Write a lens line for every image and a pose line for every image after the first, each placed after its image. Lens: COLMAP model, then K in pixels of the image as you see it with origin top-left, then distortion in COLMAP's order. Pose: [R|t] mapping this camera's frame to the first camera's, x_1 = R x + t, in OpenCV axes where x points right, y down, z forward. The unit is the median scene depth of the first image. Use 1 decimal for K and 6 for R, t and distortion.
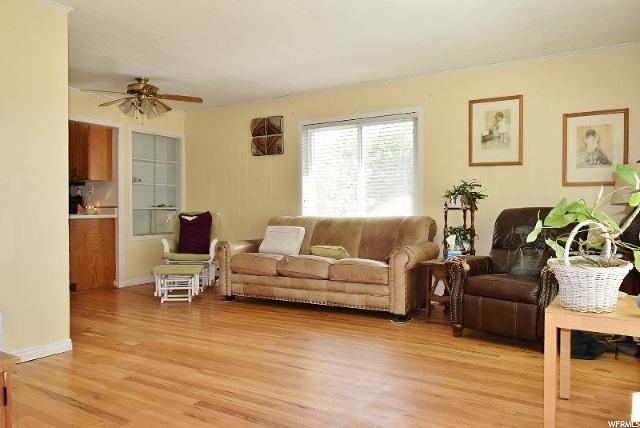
lens RADIAL K [[498.2, 0, 320.0], [0, 498.2, 214.0], [0, 0, 1]] dist [-0.011570, 0.004401]
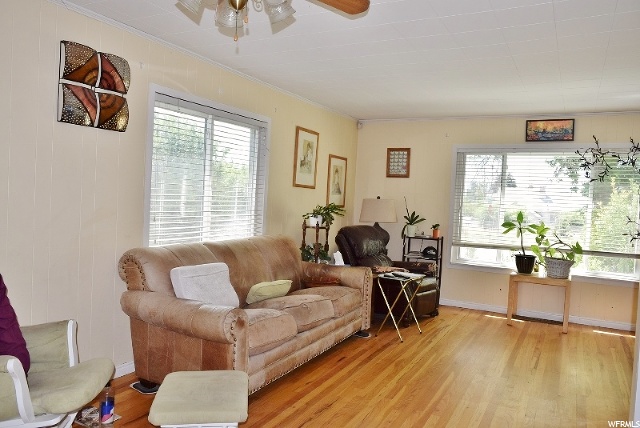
lens RADIAL K [[498.2, 0, 320.0], [0, 498.2, 214.0], [0, 0, 1]] dist [-0.011570, 0.004401]
pose [[-0.094425, -0.031023, 0.995048, -0.814251], [-0.035785, 0.998974, 0.027750, -0.069815], [-0.994889, -0.032987, -0.095438, 1.078387]]
